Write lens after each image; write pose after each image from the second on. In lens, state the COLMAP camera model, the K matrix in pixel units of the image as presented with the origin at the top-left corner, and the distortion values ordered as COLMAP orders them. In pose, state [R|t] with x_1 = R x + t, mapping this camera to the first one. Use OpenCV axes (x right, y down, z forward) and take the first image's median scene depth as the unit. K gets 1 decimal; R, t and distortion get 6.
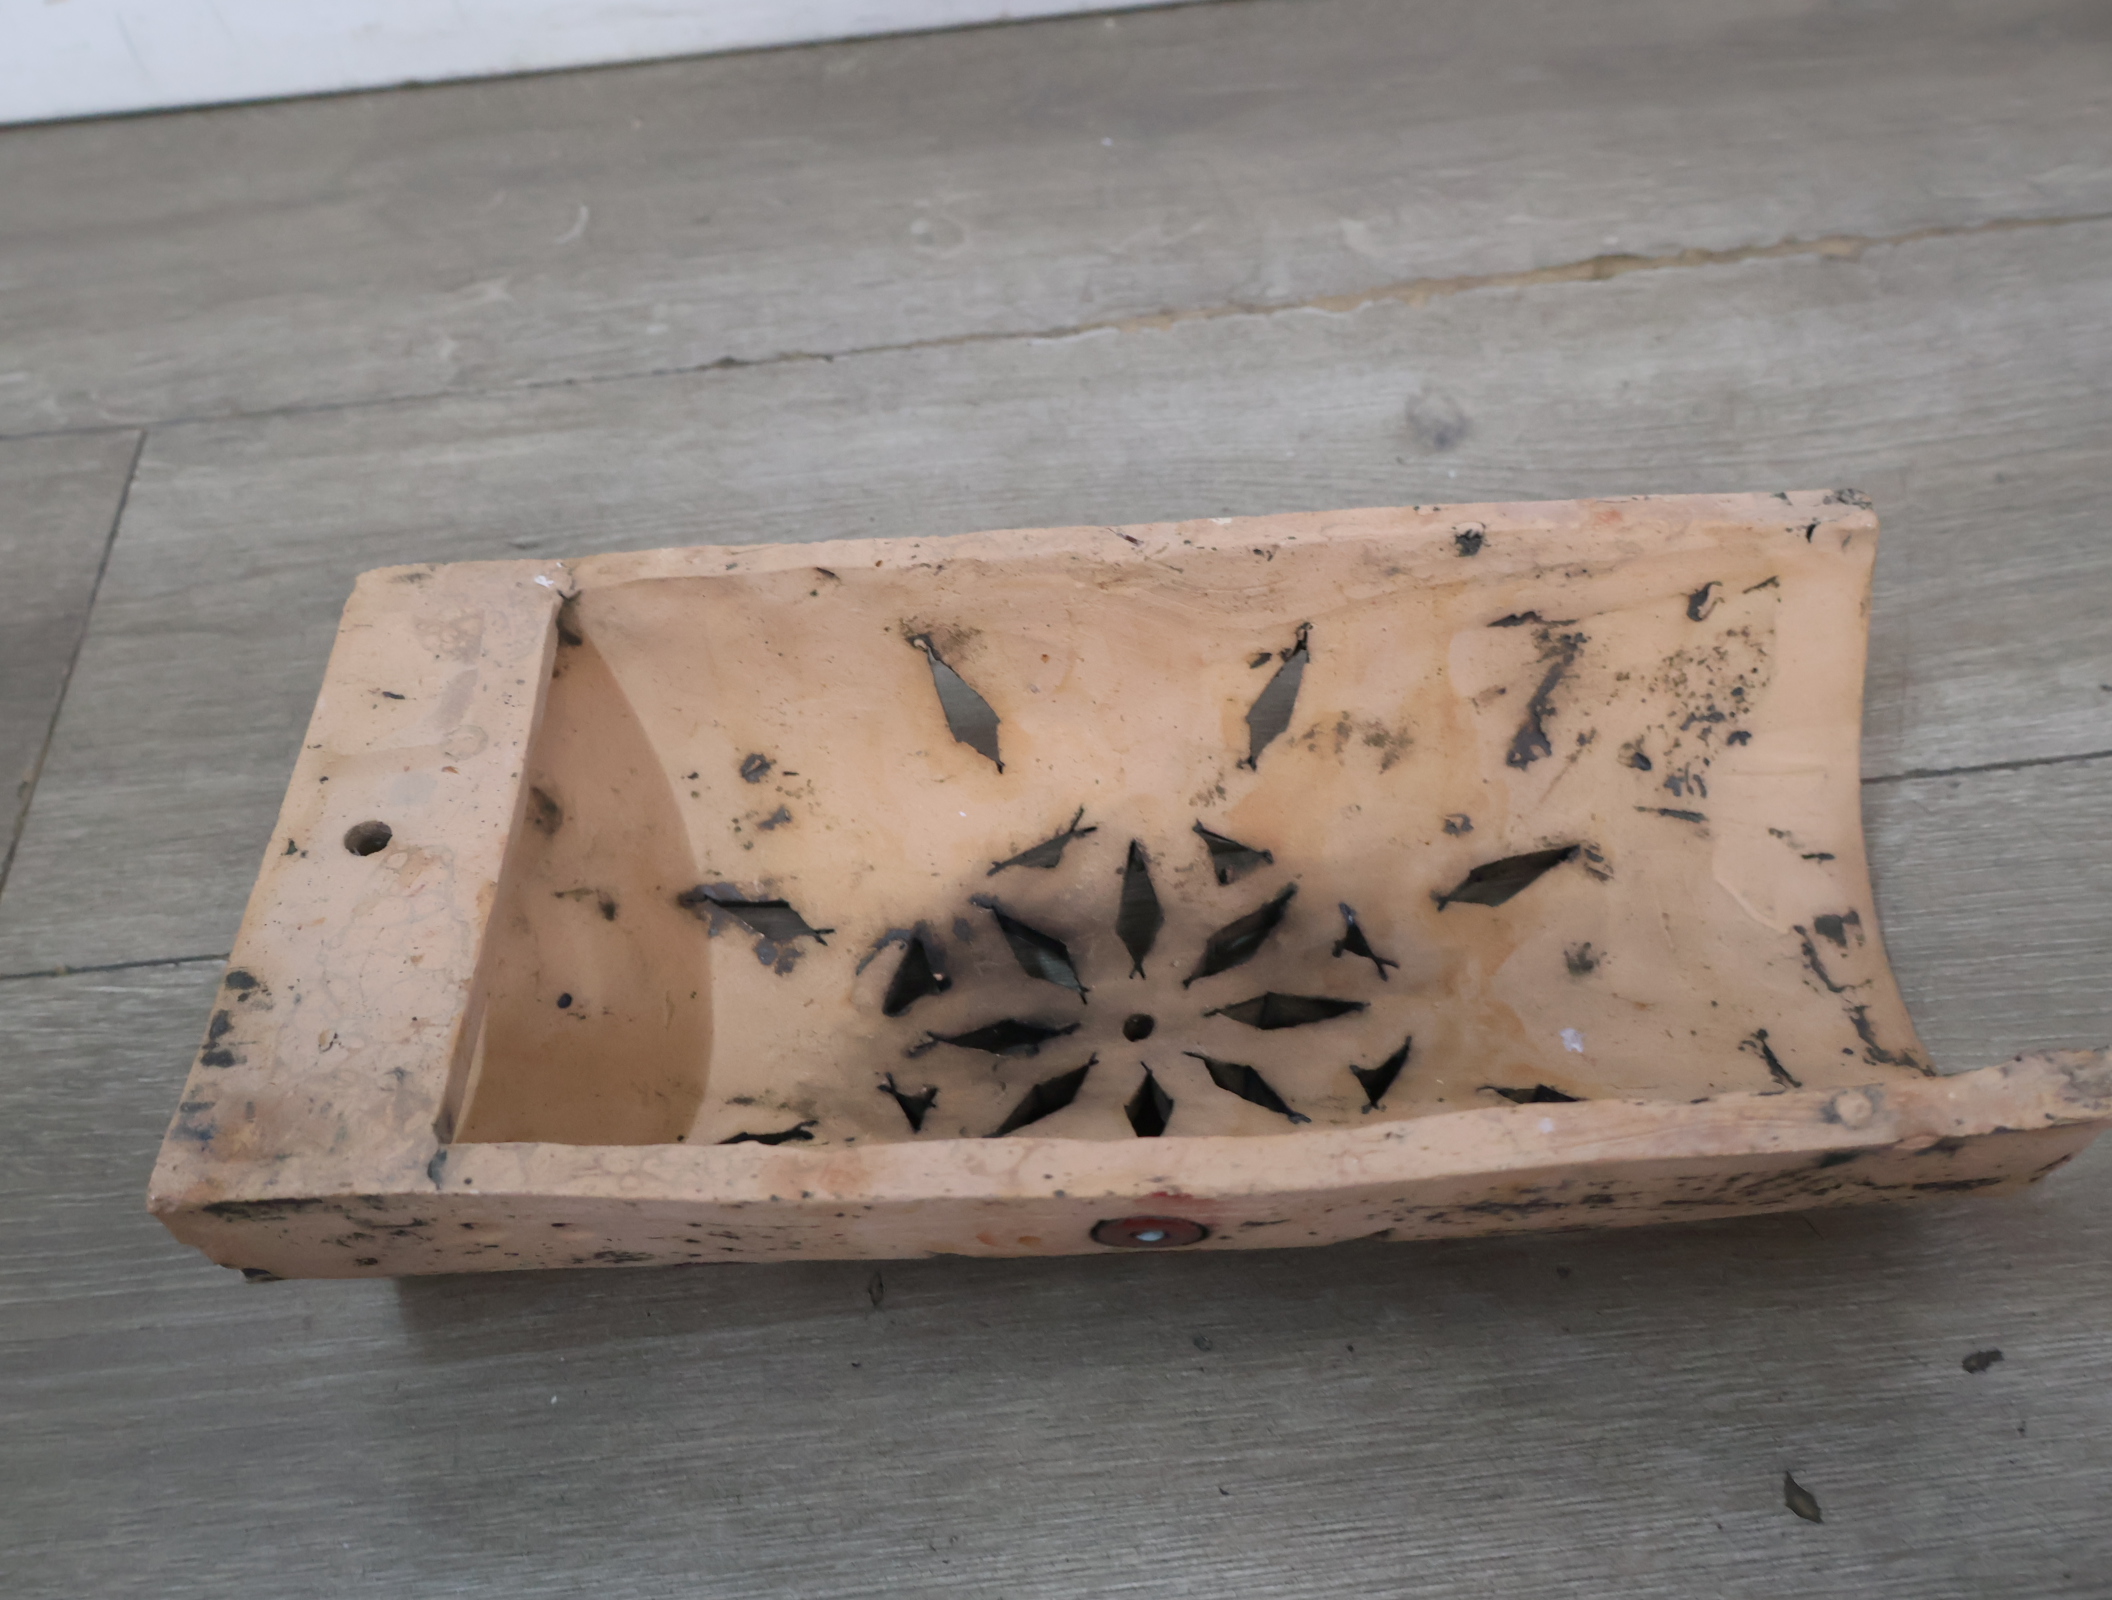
lens RADIAL K [[2085.2, 0, 1043.8], [0, 2085.2, 805.1], [0, 0, 1]] dist [0.000731, 0.018688]
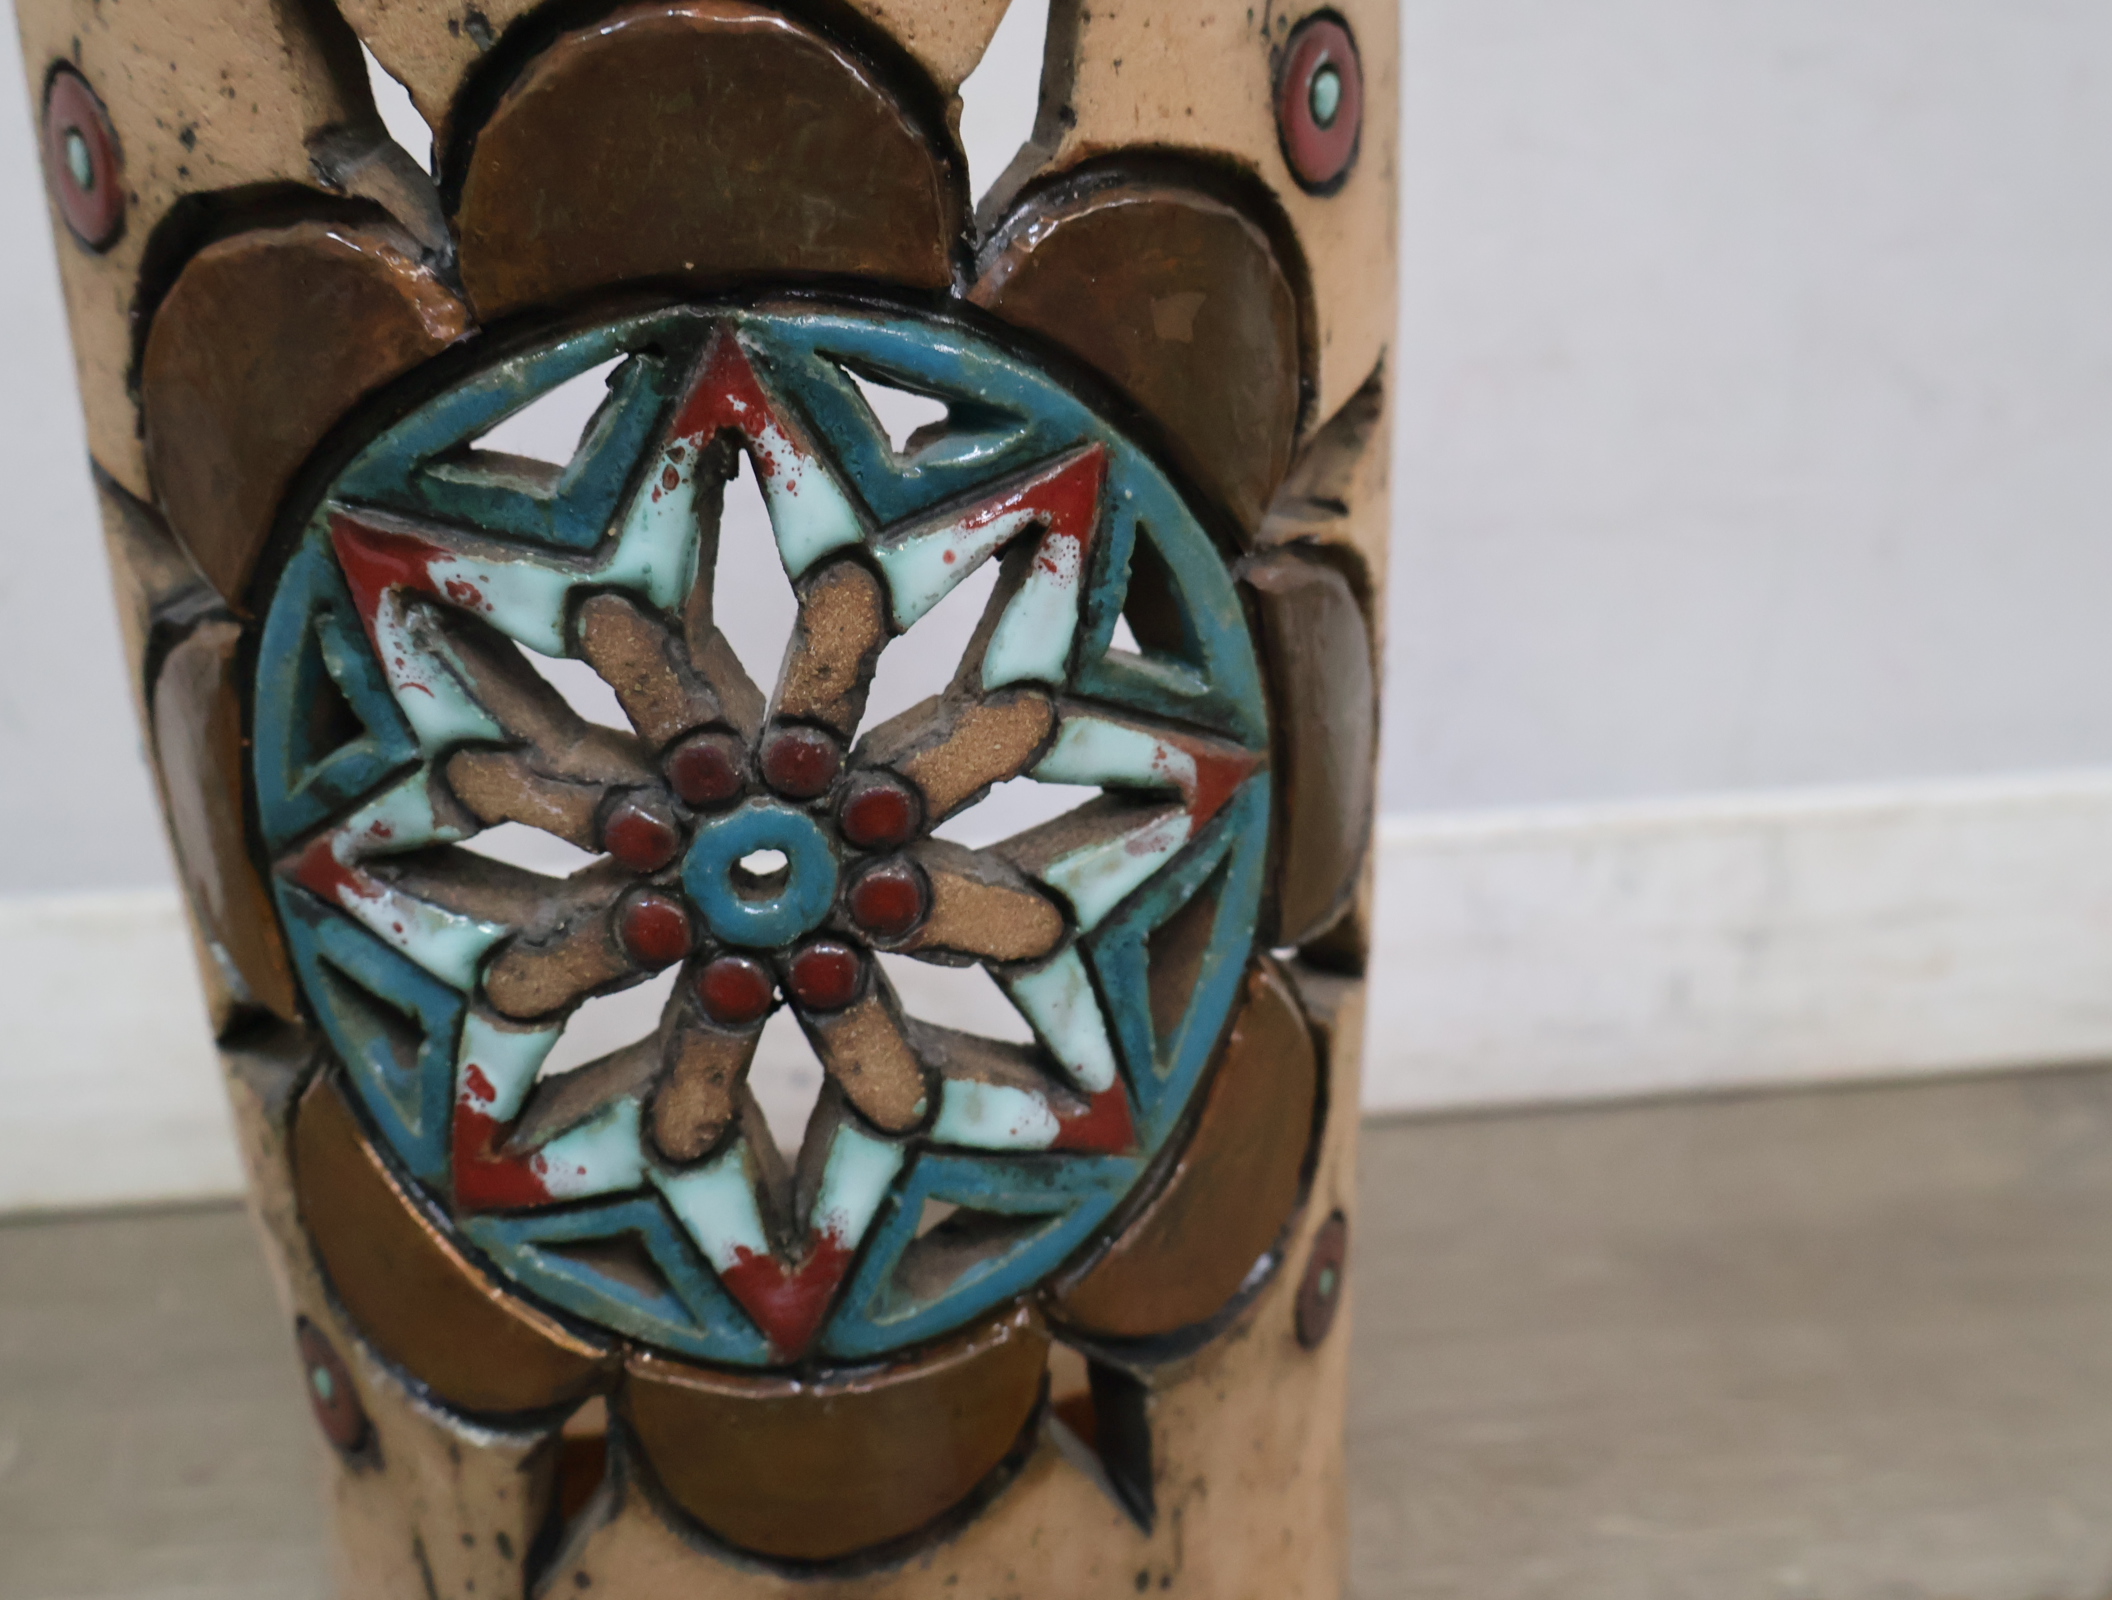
lens RADIAL K [[2100.0, 0, 1058.4], [0, 2100.0, 787.3], [0, 0, 1]] dist [0.018022, -0.007266]
pose [[0.999383, 0.032677, 0.012904, 0.066755], [-0.021765, 0.864183, -0.502707, -0.174390], [-0.027578, 0.502116, 0.864361, 0.437544]]
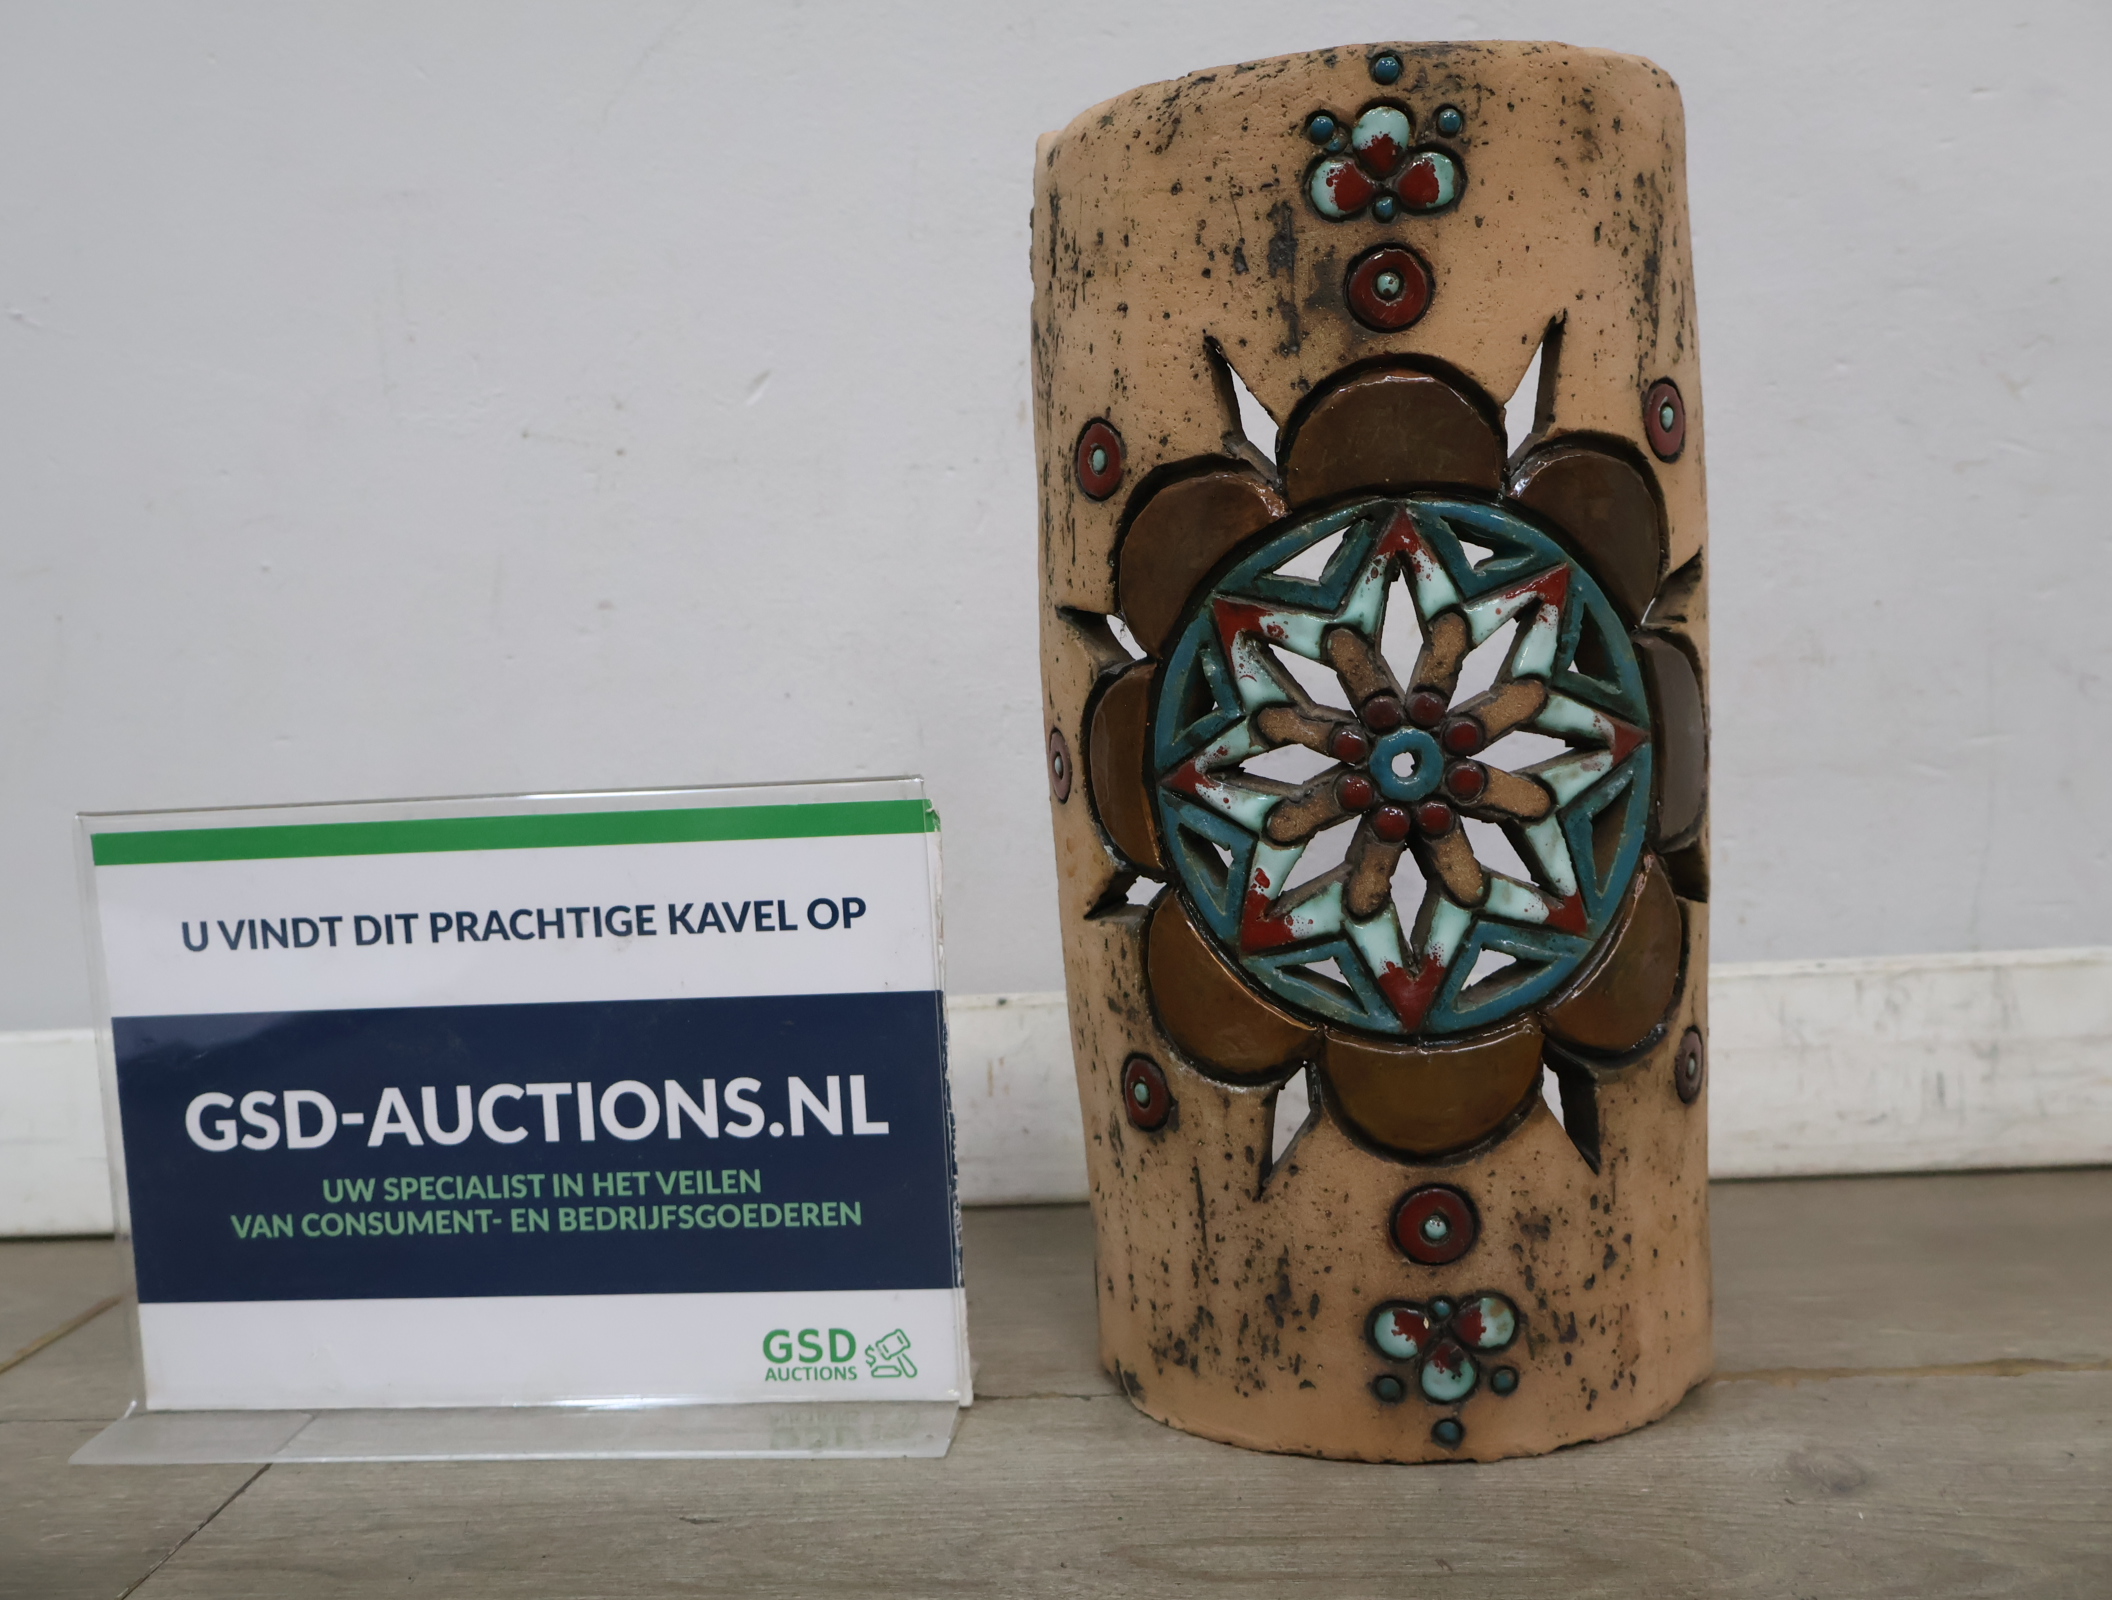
lens RADIAL K [[2076.7, 0, 1051.2], [0, 2076.7, 810.6], [0, 0, 1]] dist [0.009747, 0.009411]
pose [[0.989331, 0.026598, -0.143238, -0.000387], [-0.119082, 0.714049, -0.689894, 0.216072], [0.083929, 0.699590, 0.709598, 0.219311]]
